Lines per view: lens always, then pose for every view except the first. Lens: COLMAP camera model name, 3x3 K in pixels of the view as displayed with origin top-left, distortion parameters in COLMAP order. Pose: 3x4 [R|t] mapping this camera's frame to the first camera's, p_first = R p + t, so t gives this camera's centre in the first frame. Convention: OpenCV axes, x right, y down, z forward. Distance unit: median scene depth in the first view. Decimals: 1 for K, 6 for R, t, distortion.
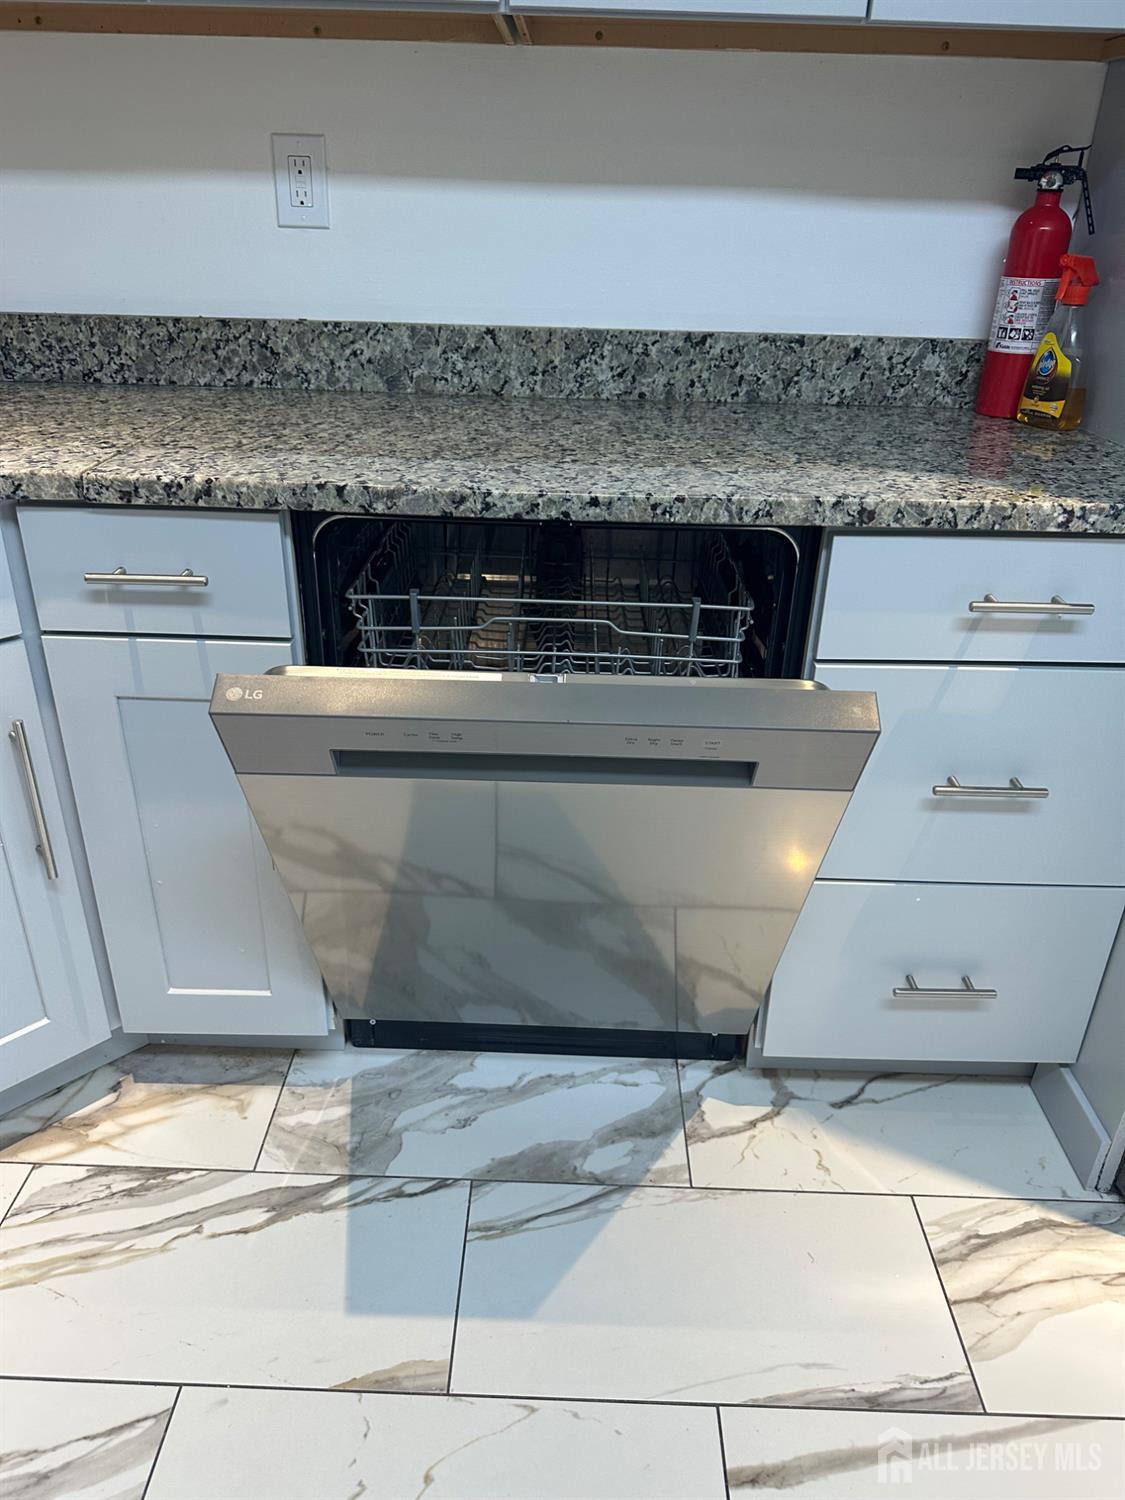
lens RADIAL K [[1050.2, 0, 551.0], [0, 1050.2, 754.2], [0, 0, 1]] dist [0.053388, -0.077669]
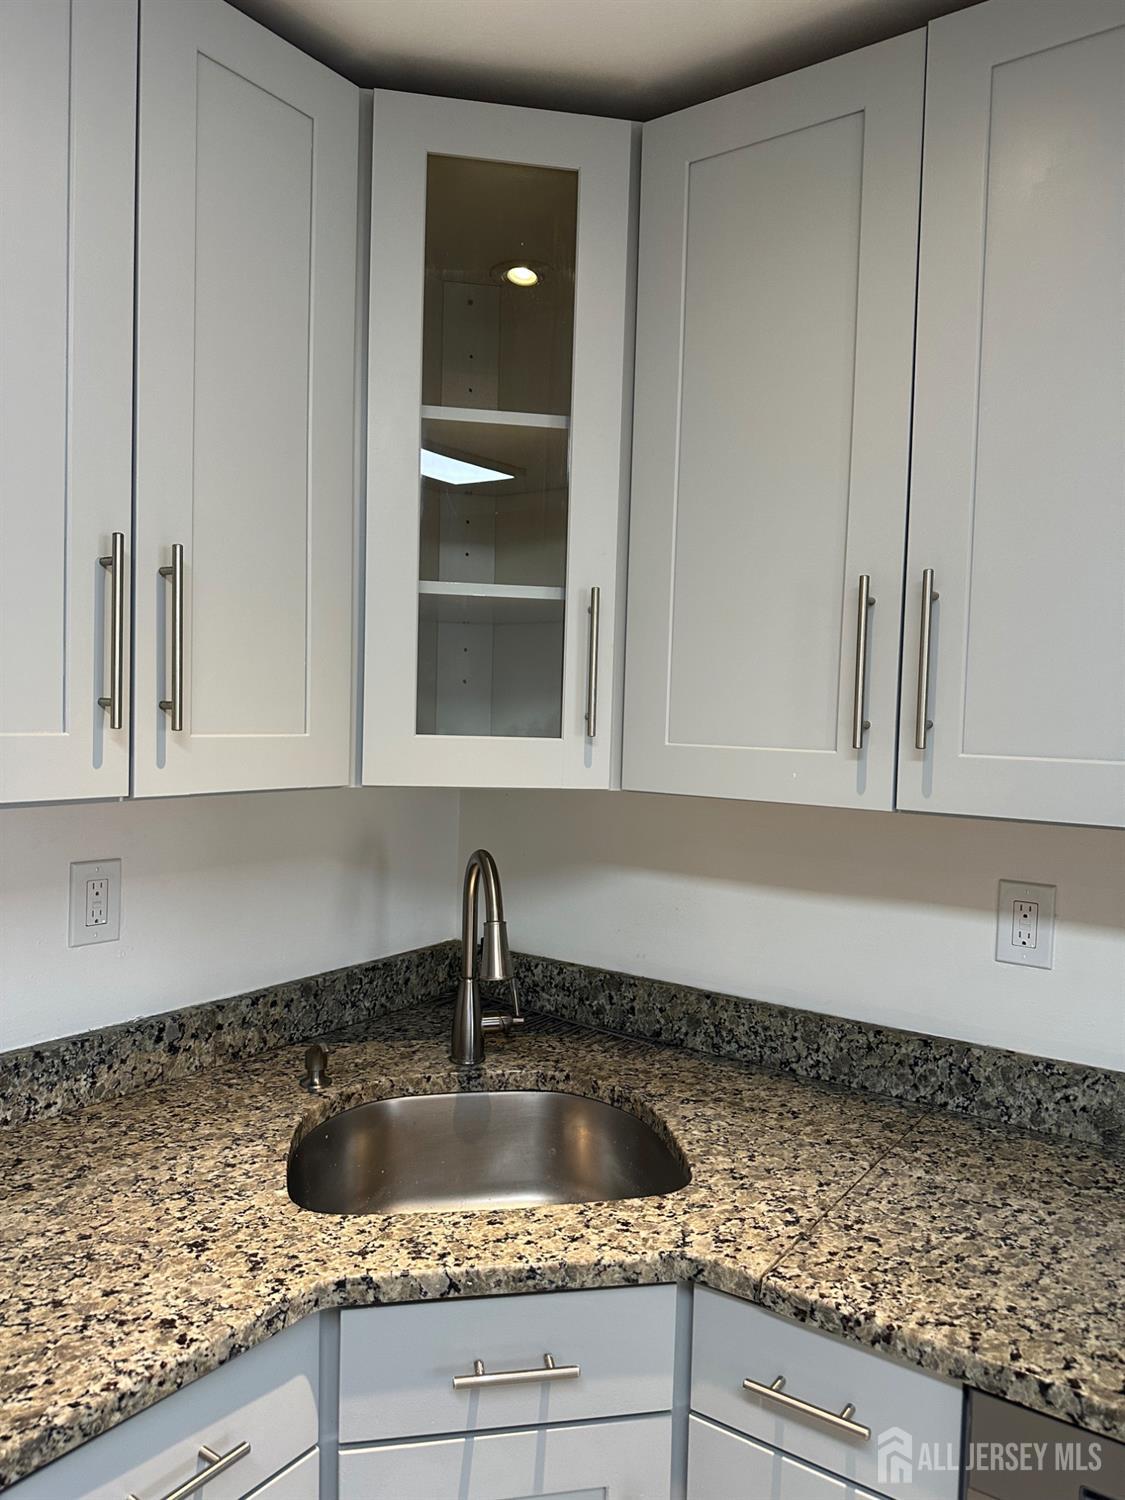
lens RADIAL K [[1050.2, 0, 570.7], [0, 1050.2, 747.2], [0, 0, 1]] dist [0.053388, -0.077669]
pose [[0.829495, 0.016428, -0.558272, -0.042528], [-0.257274, 0.898442, -0.355826, -0.252711], [0.495729, 0.438785, 0.749480, -0.026826]]
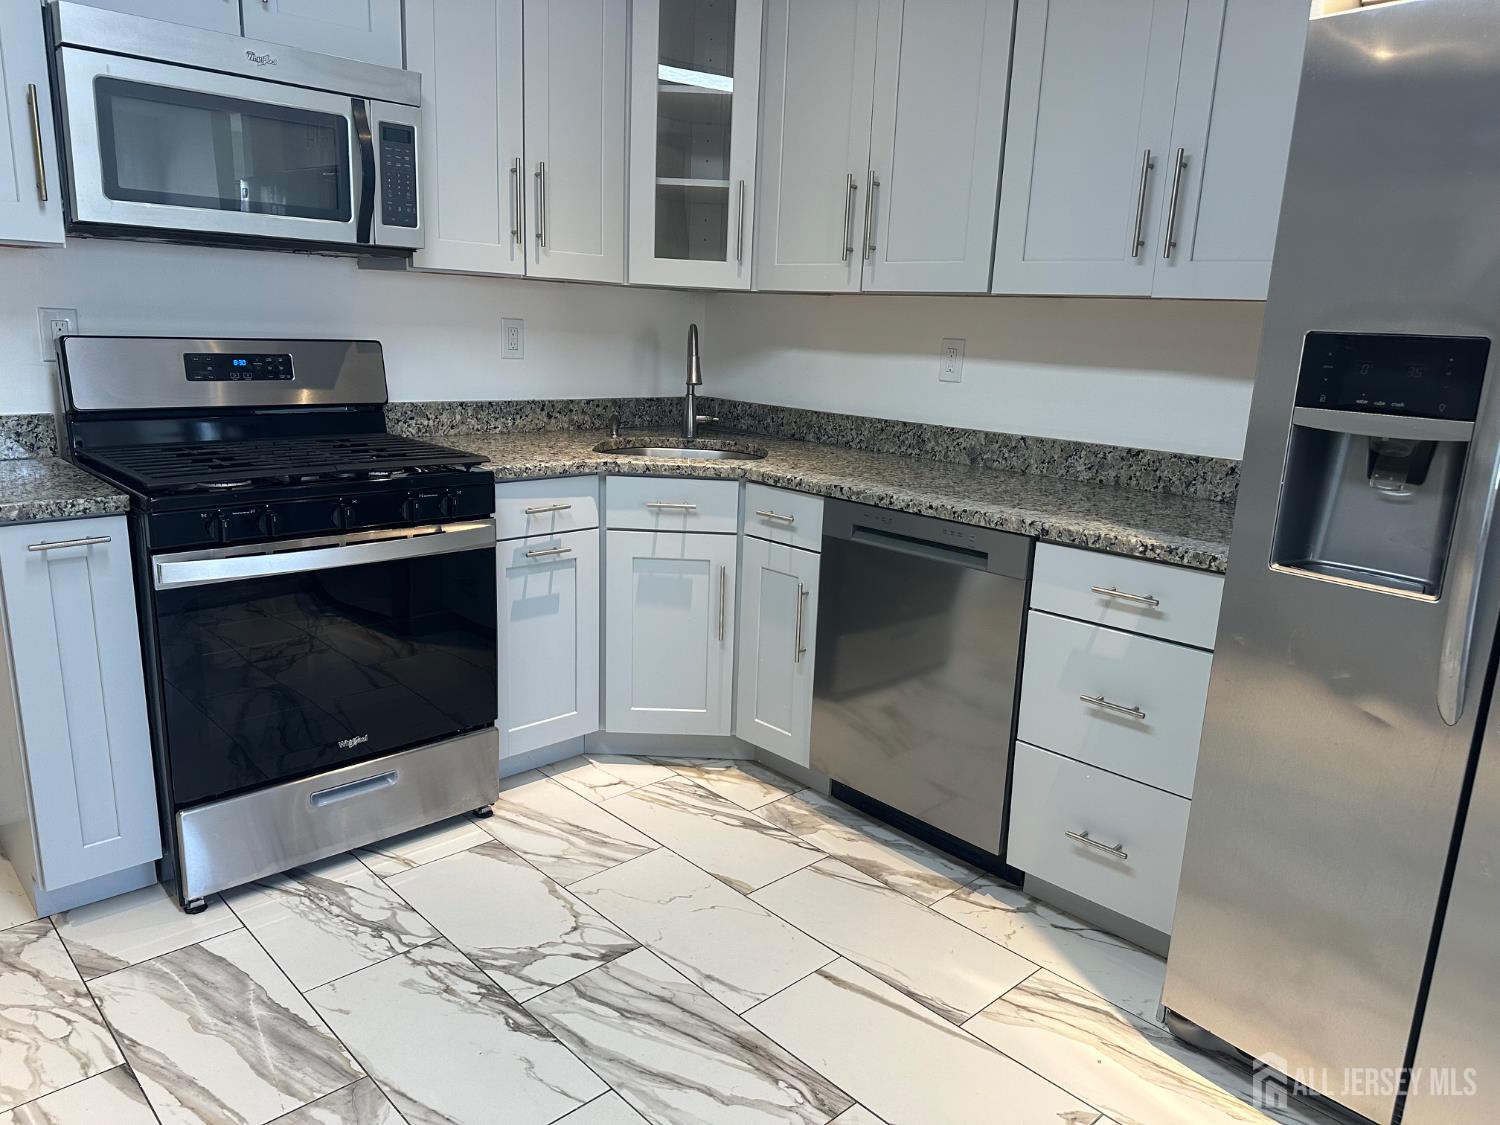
lens RADIAL K [[1050.2, 0, 757.5], [0, 1050.2, 573.4], [0, 0, 1]] dist [0.053388, -0.077669]
pose [[0.708854, 0.170466, -0.684447, 1.022601], [-0.340171, 0.932674, -0.120013, 0.209269], [0.617907, 0.317901, 0.719117, -0.565764]]
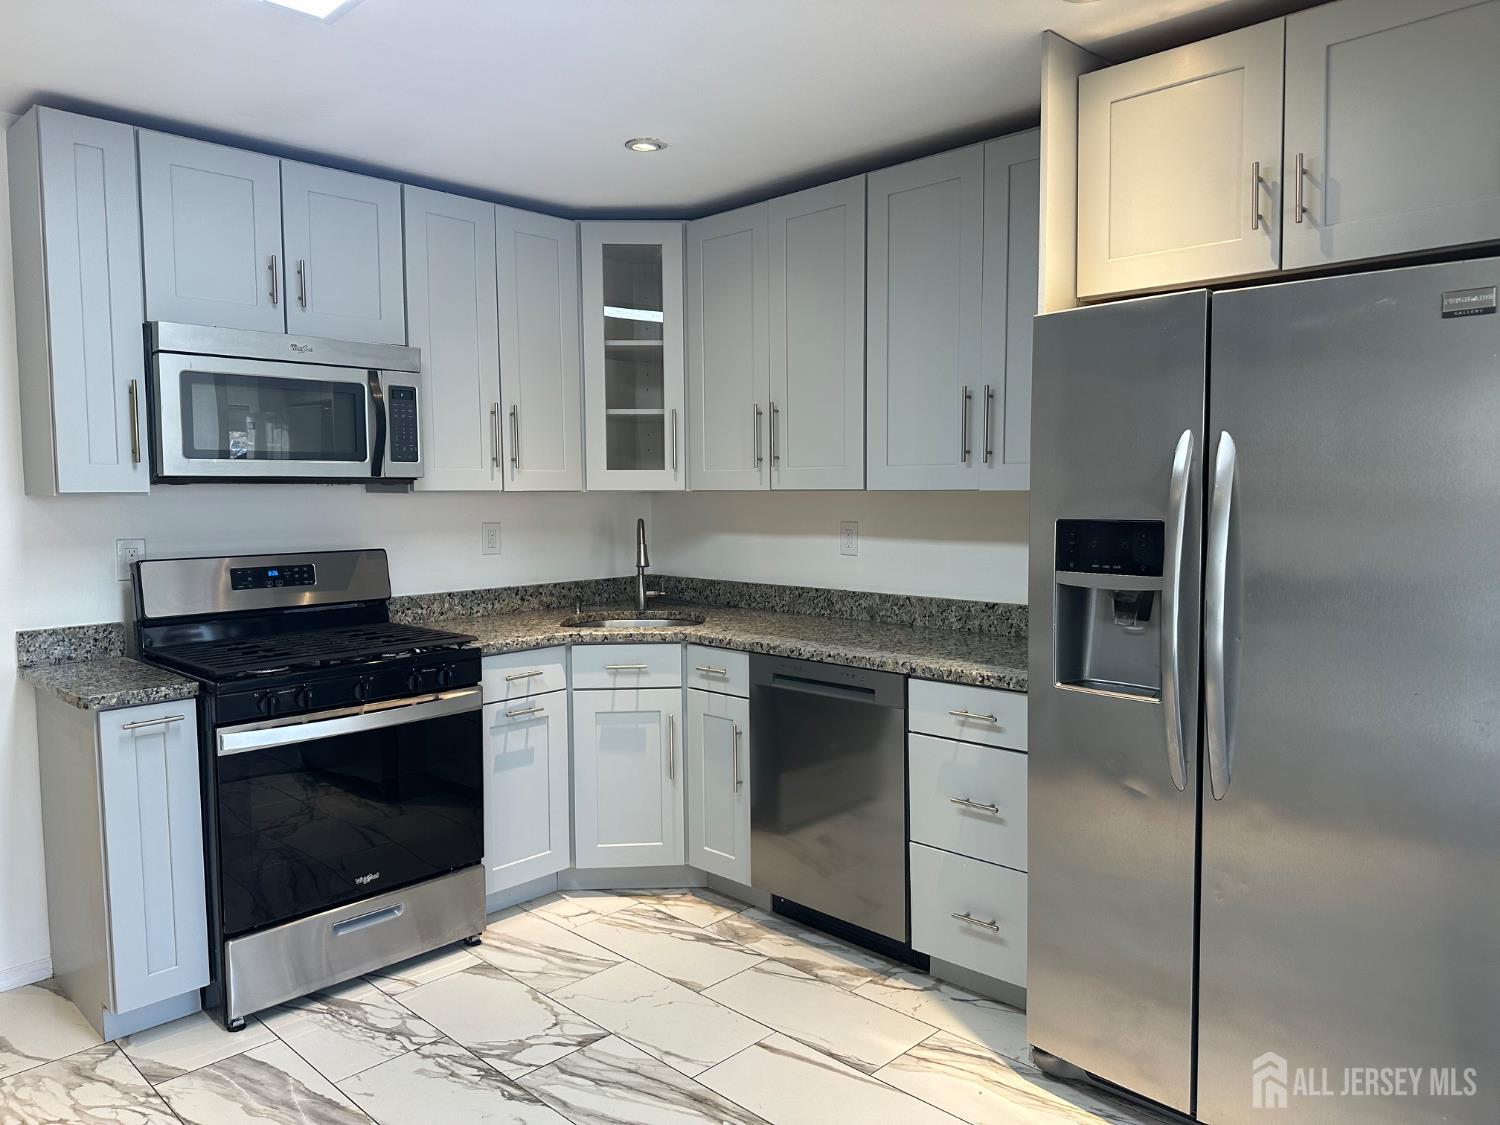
lens RADIAL K [[1050.2, 0, 755.2], [0, 1050.2, 550.5], [0, 0, 1]] dist [0.053388, -0.077669]
pose [[0.734955, 0.010499, -0.678035, 1.392474], [-0.282958, 0.913422, -0.292567, 0.286605], [0.616260, 0.406879, 0.674294, -0.844865]]
